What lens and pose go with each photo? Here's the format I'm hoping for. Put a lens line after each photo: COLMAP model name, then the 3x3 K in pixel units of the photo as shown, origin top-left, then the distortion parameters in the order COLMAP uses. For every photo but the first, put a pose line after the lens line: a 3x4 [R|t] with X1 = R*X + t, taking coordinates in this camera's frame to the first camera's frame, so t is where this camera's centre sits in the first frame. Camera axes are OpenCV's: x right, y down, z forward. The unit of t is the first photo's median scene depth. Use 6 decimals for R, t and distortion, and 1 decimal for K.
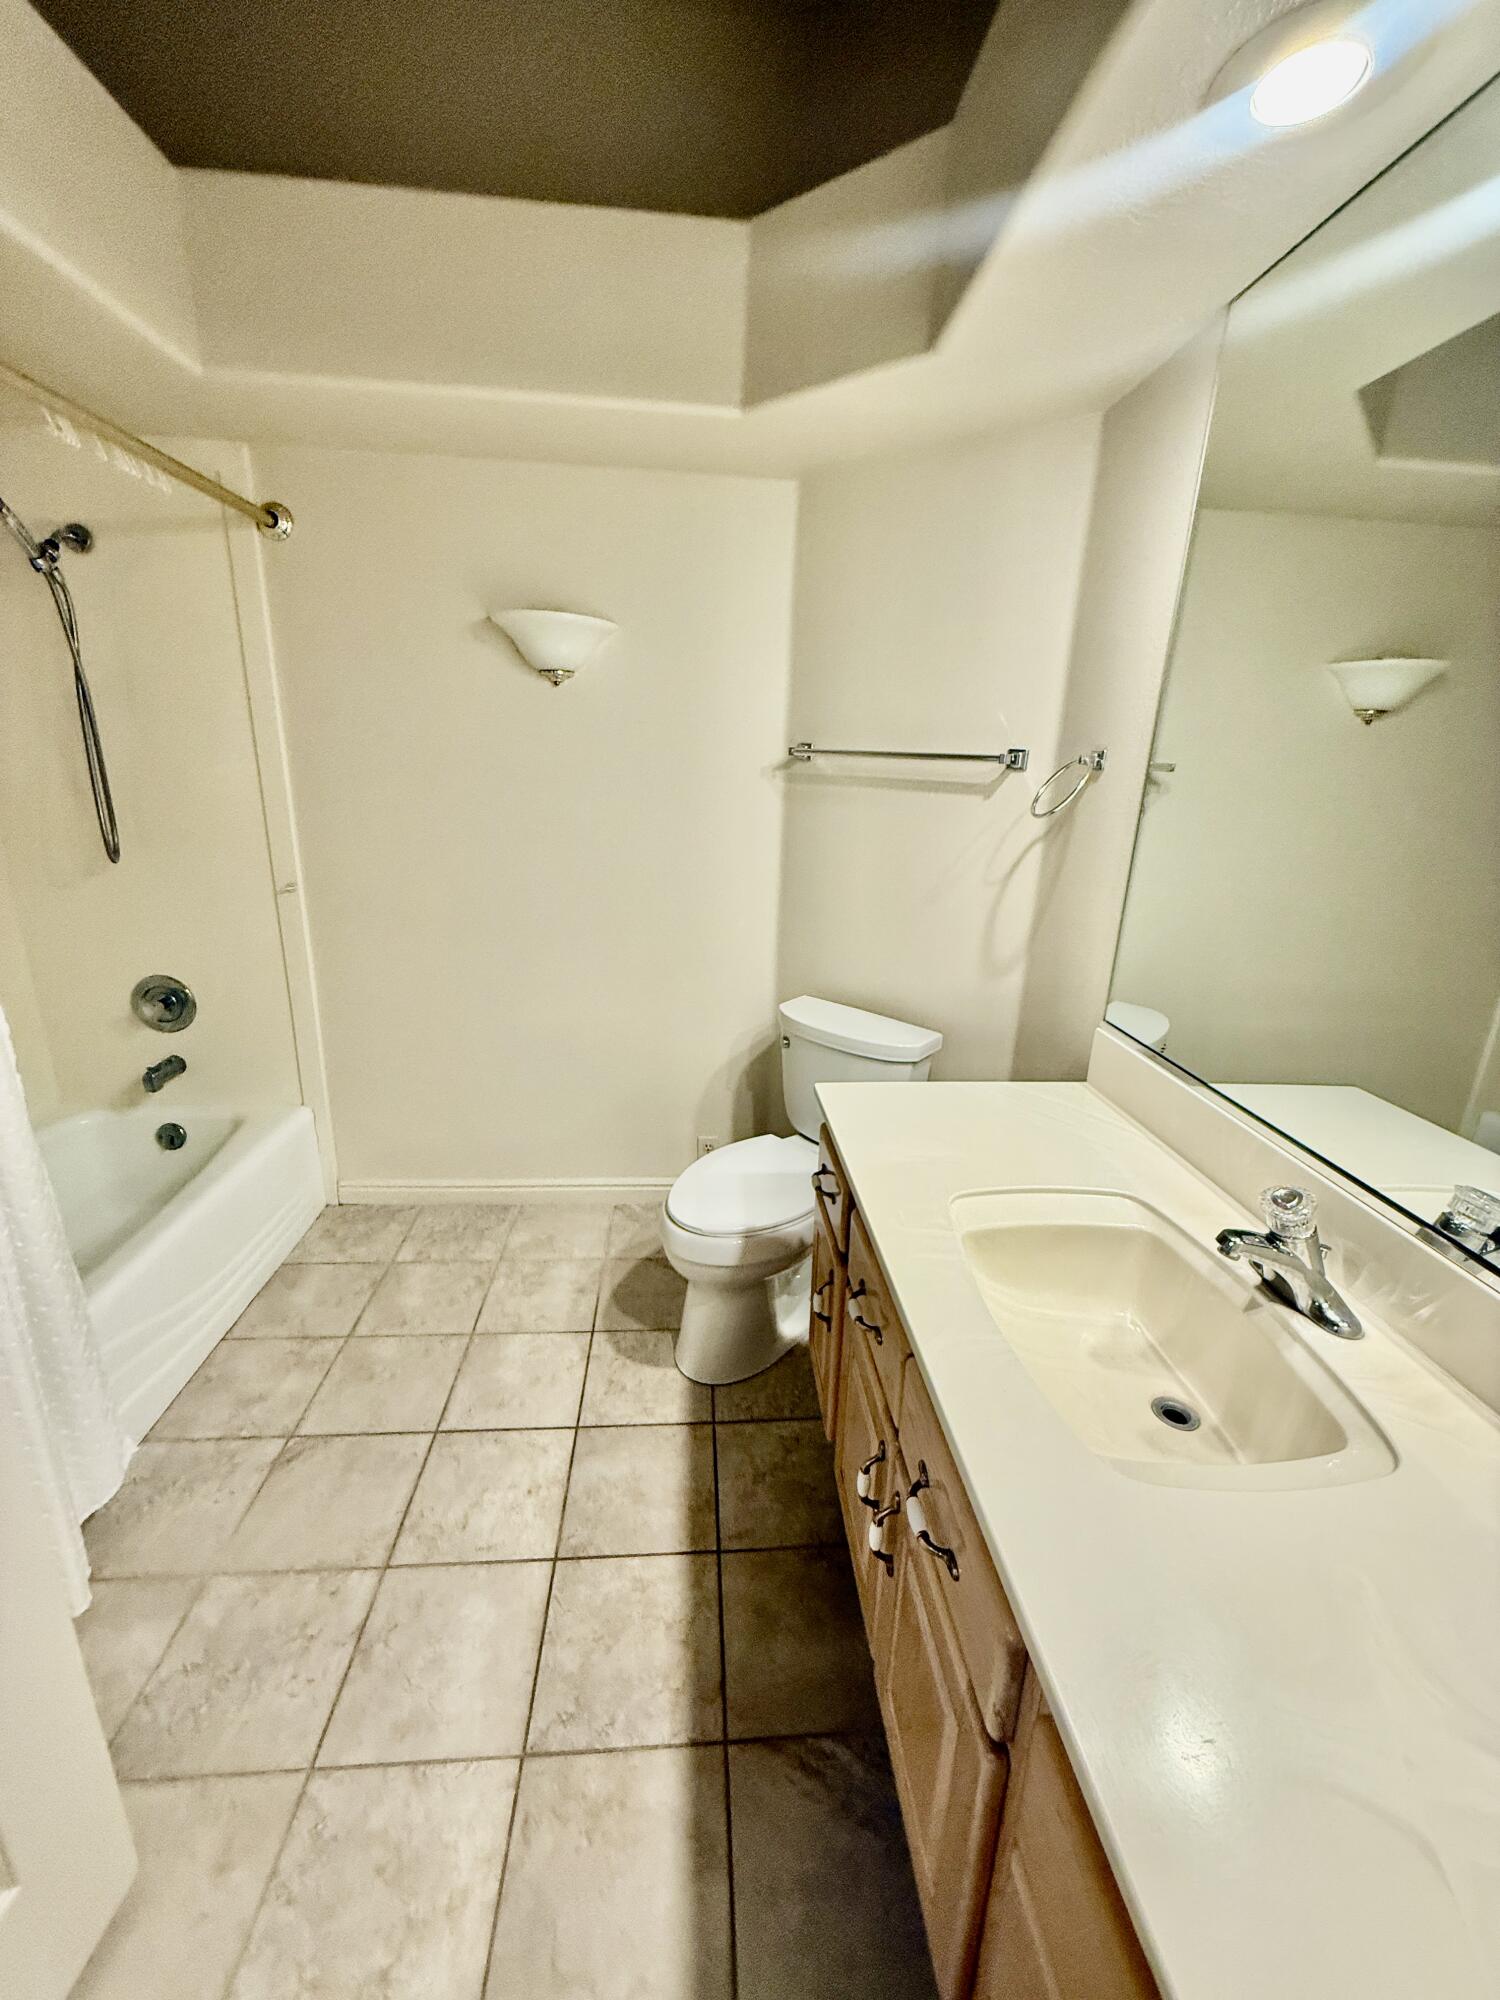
lens RADIAL K [[797.9, 0, 750.1], [0, 797.9, 992.8], [0, 0, 1]] dist [0.001496, 0.000447]
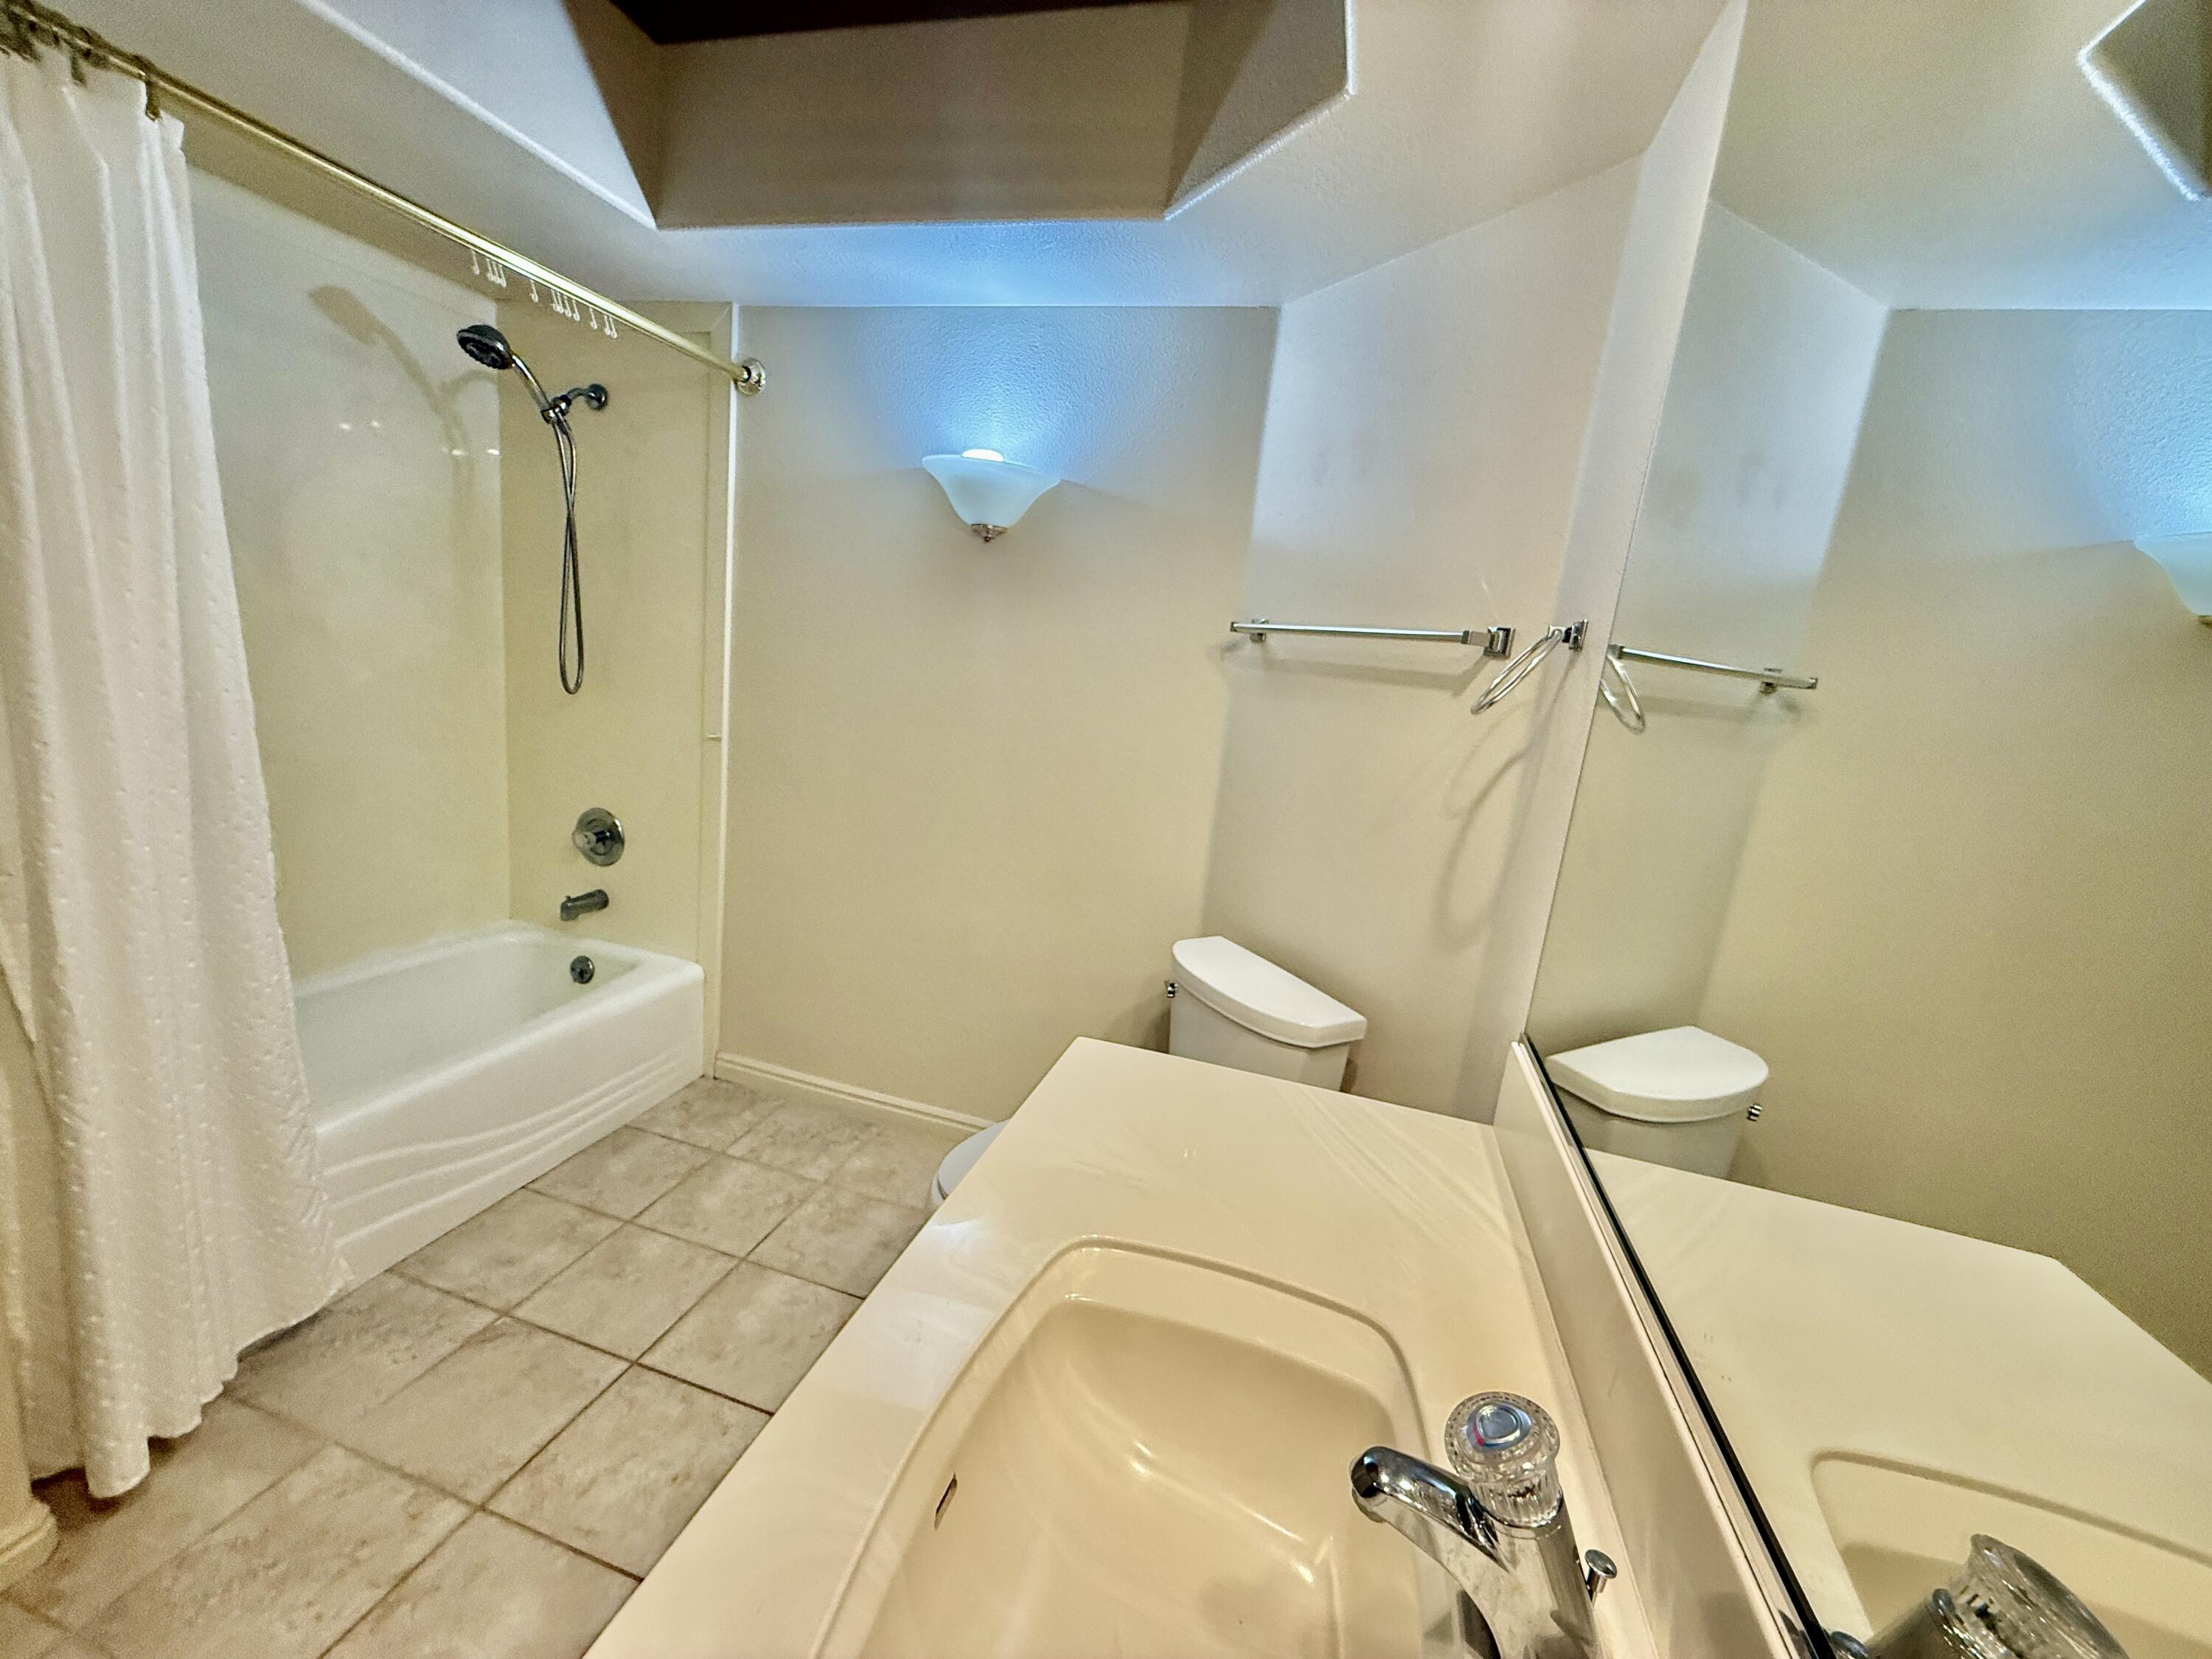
lens RADIAL K [[882.4, 0, 1103.3], [0, 882.4, 829.0], [0, 0, 1]] dist [0.001496, 0.000447]
pose [[0.934526, 0.130301, -0.331183, 0.268548], [-0.168950, 0.981452, -0.090597, -0.002579], [0.313236, 0.140618, 0.939207, 0.174147]]
